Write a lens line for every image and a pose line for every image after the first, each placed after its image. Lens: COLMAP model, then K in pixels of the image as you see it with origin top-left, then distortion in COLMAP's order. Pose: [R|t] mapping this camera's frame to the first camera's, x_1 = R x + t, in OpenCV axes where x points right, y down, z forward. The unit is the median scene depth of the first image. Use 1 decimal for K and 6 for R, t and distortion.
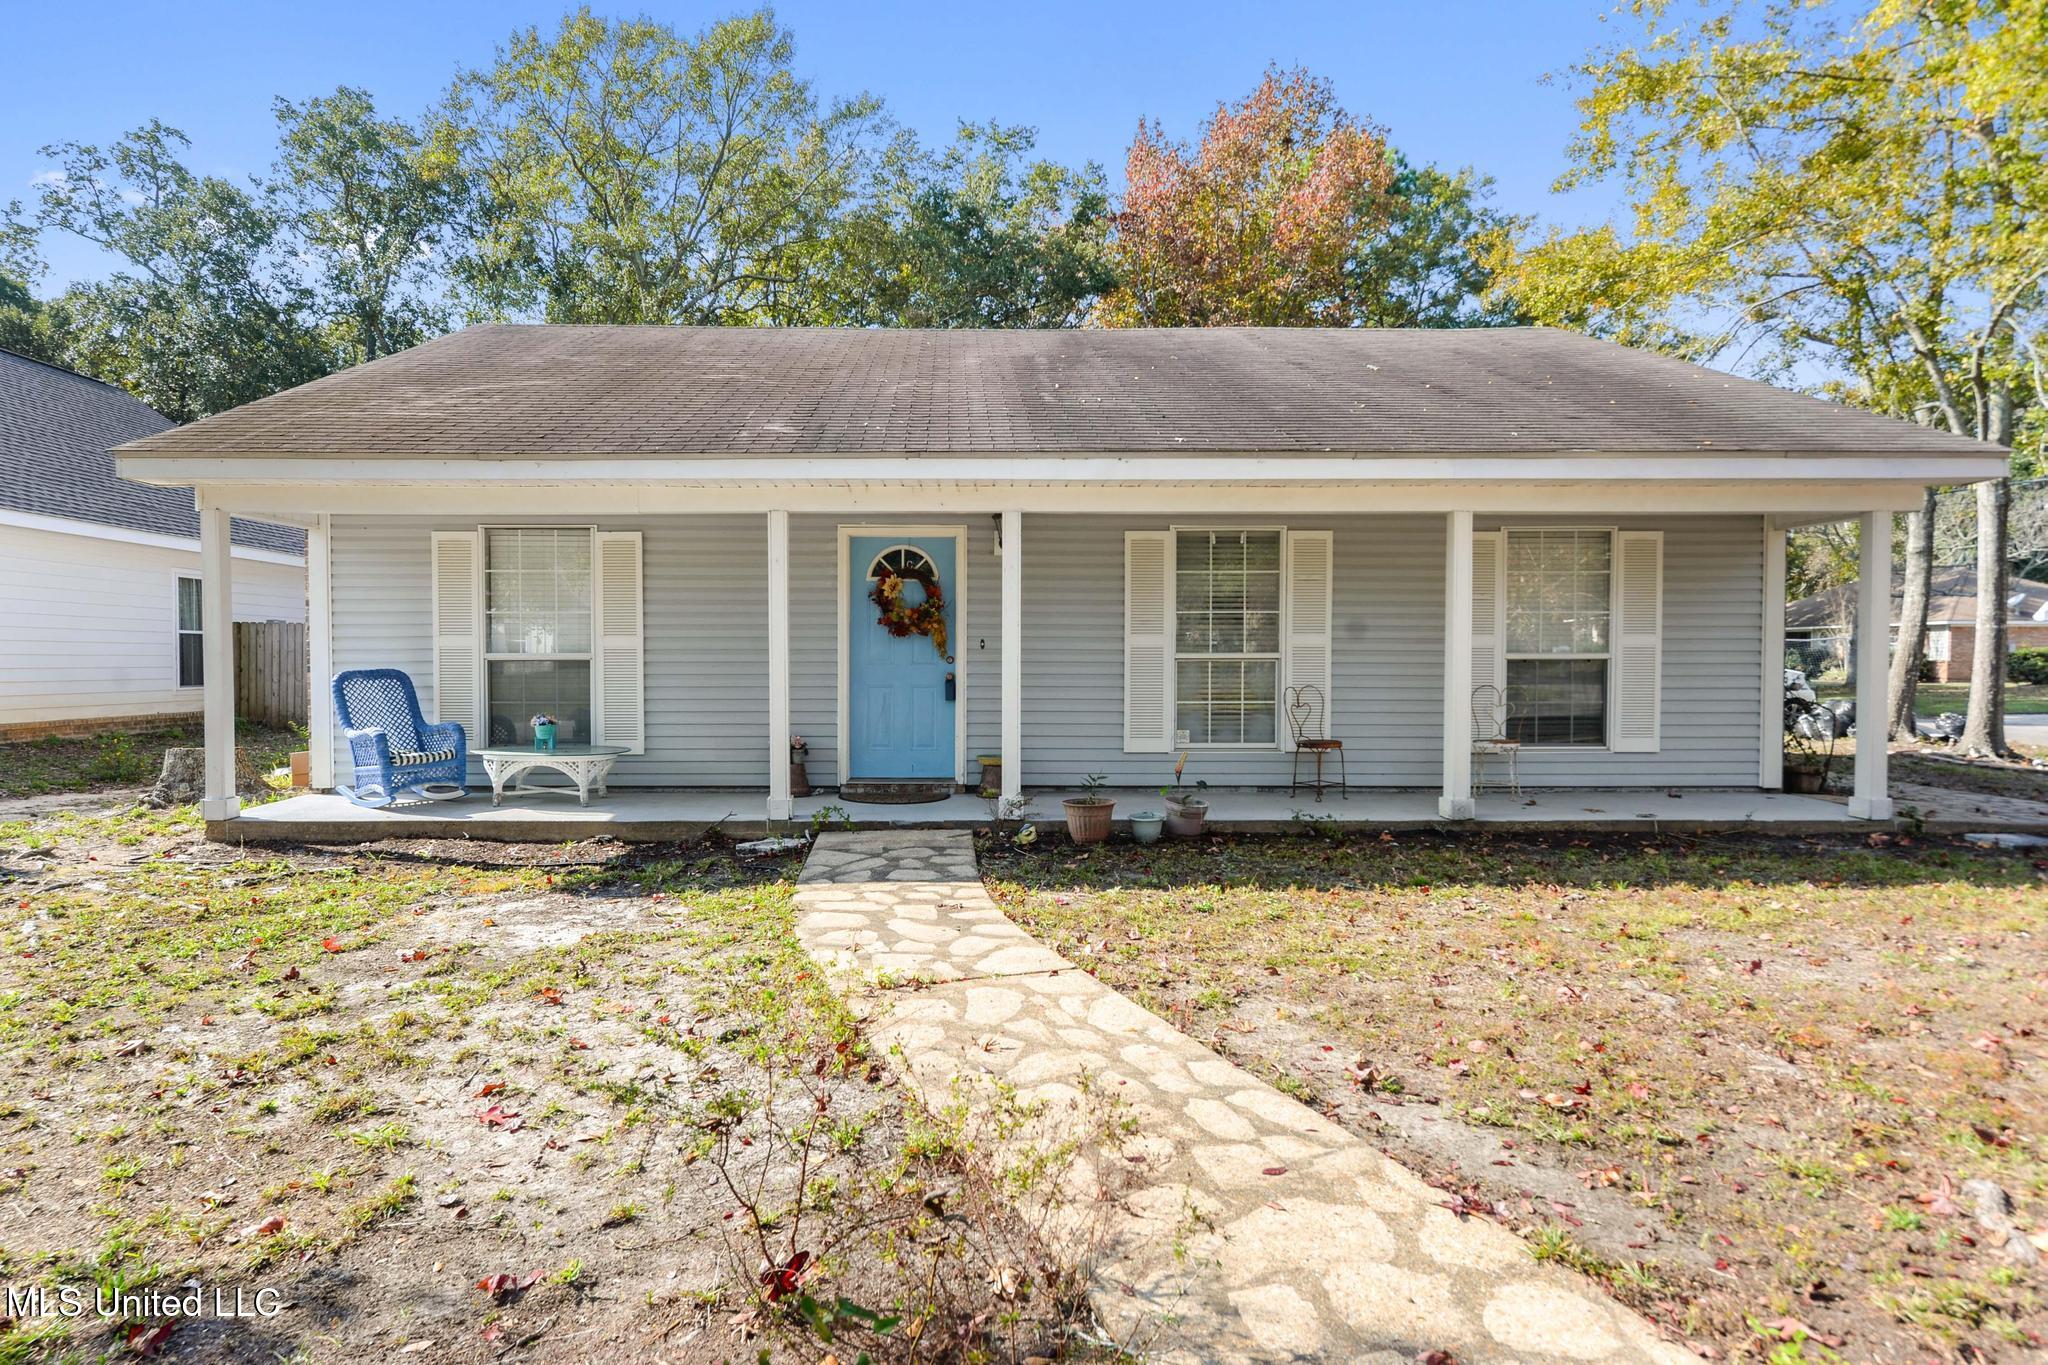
lens RADIAL K [[1198.1, 0, 1017.3], [0, 1198.1, 695.2], [0, 0, 1]] dist [-0.000284, -0.000682]
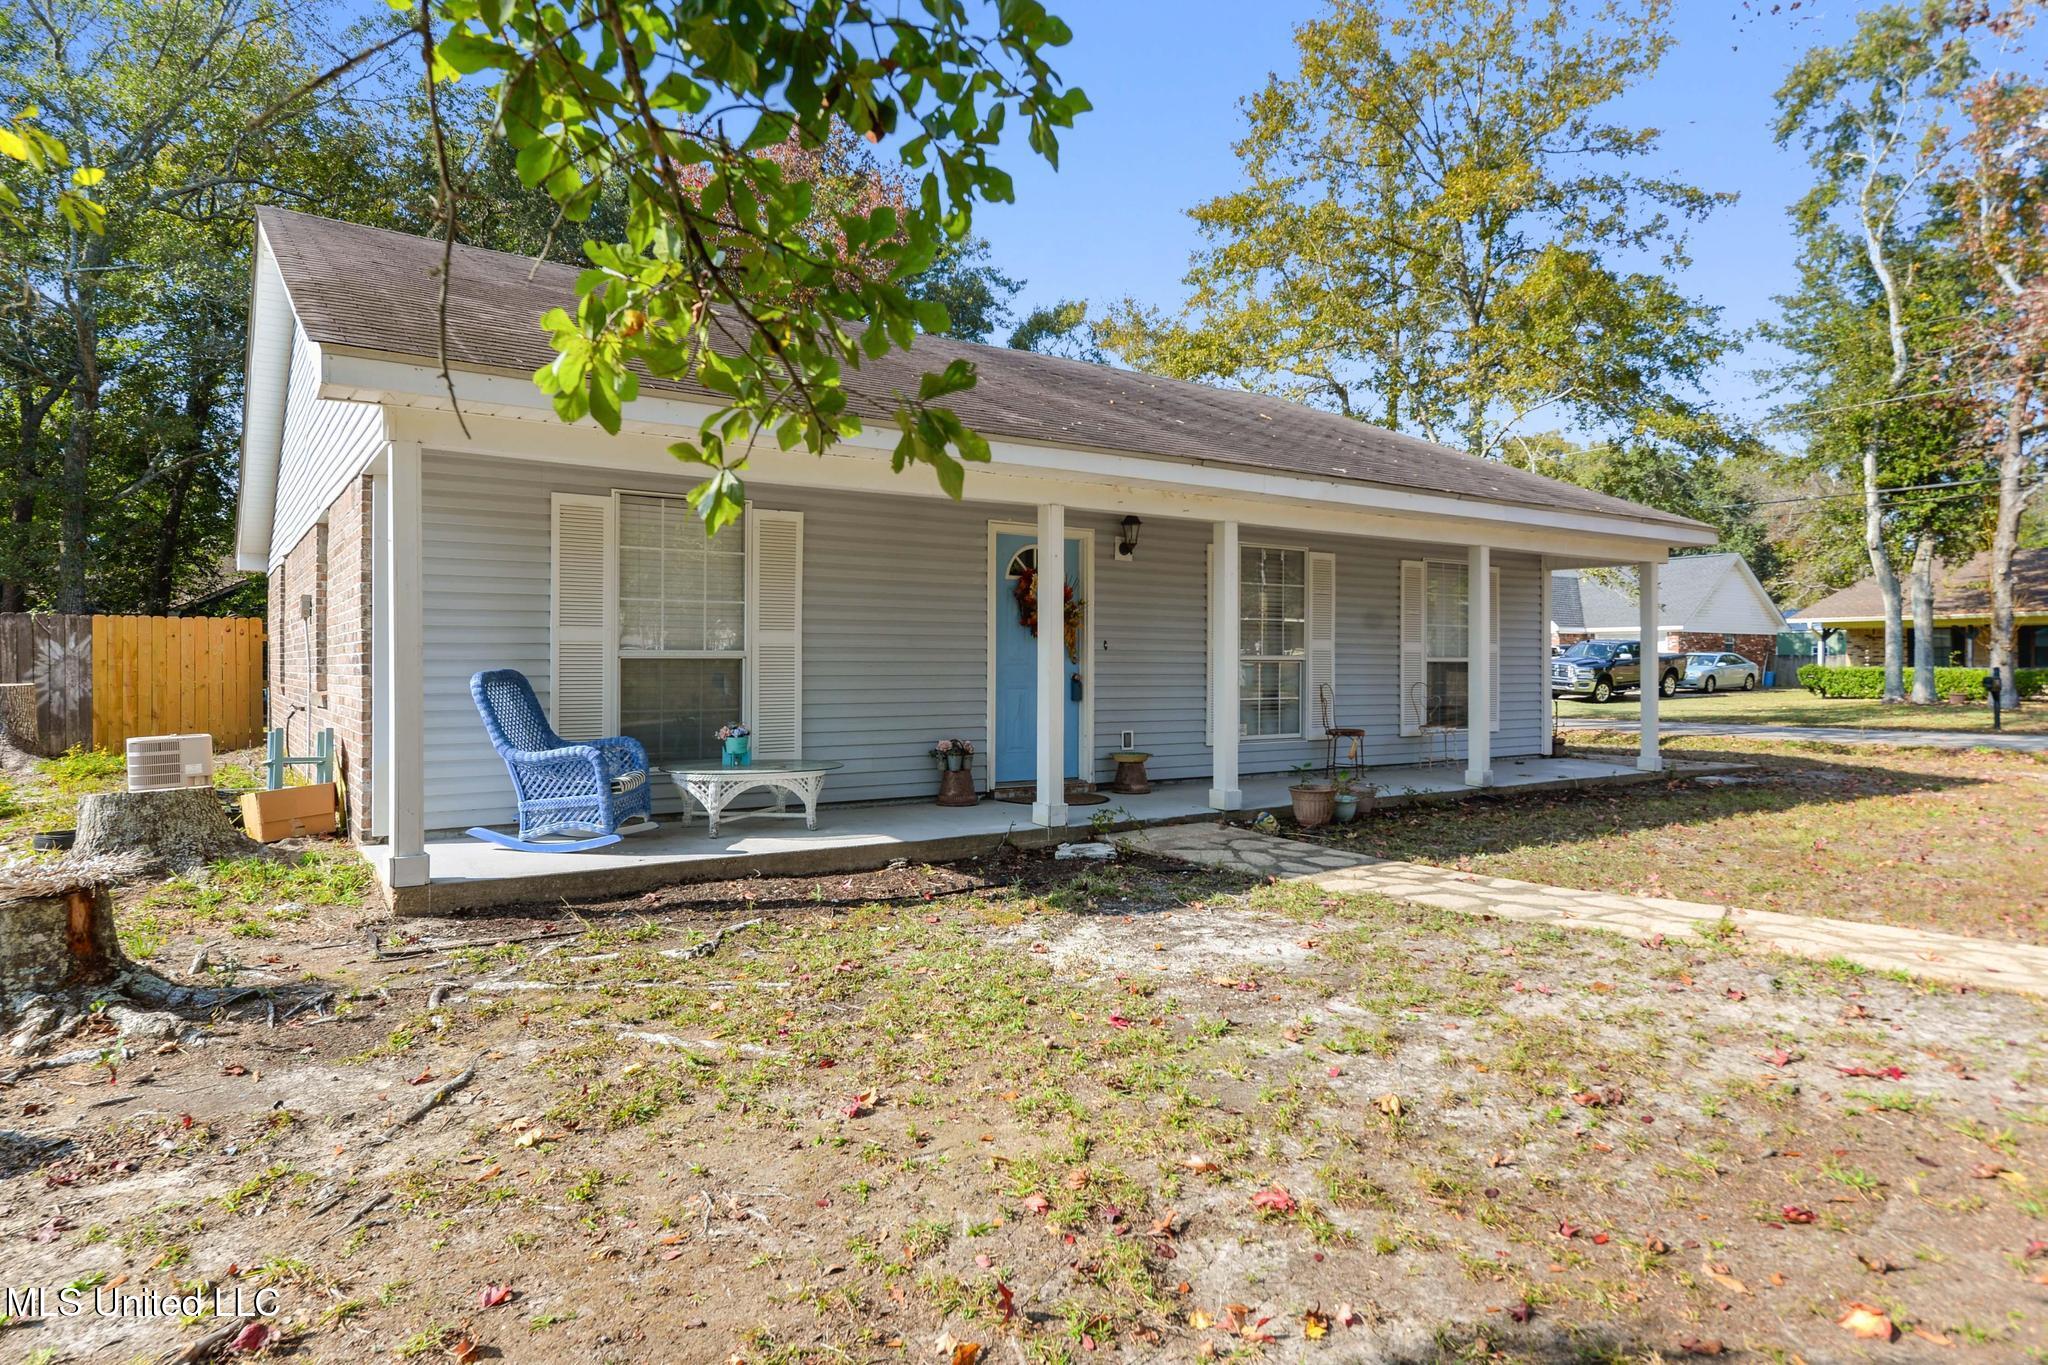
lens RADIAL K [[1198.1, 0, 1016.3], [0, 1198.1, 669.7], [0, 0, 1]] dist [-0.000284, -0.000682]
pose [[0.826637, -0.000741, 0.562736, -0.677753], [0.009057, 0.999887, -0.011988, -0.009817], [-0.562663, 0.015006, 0.826550, 0.191784]]
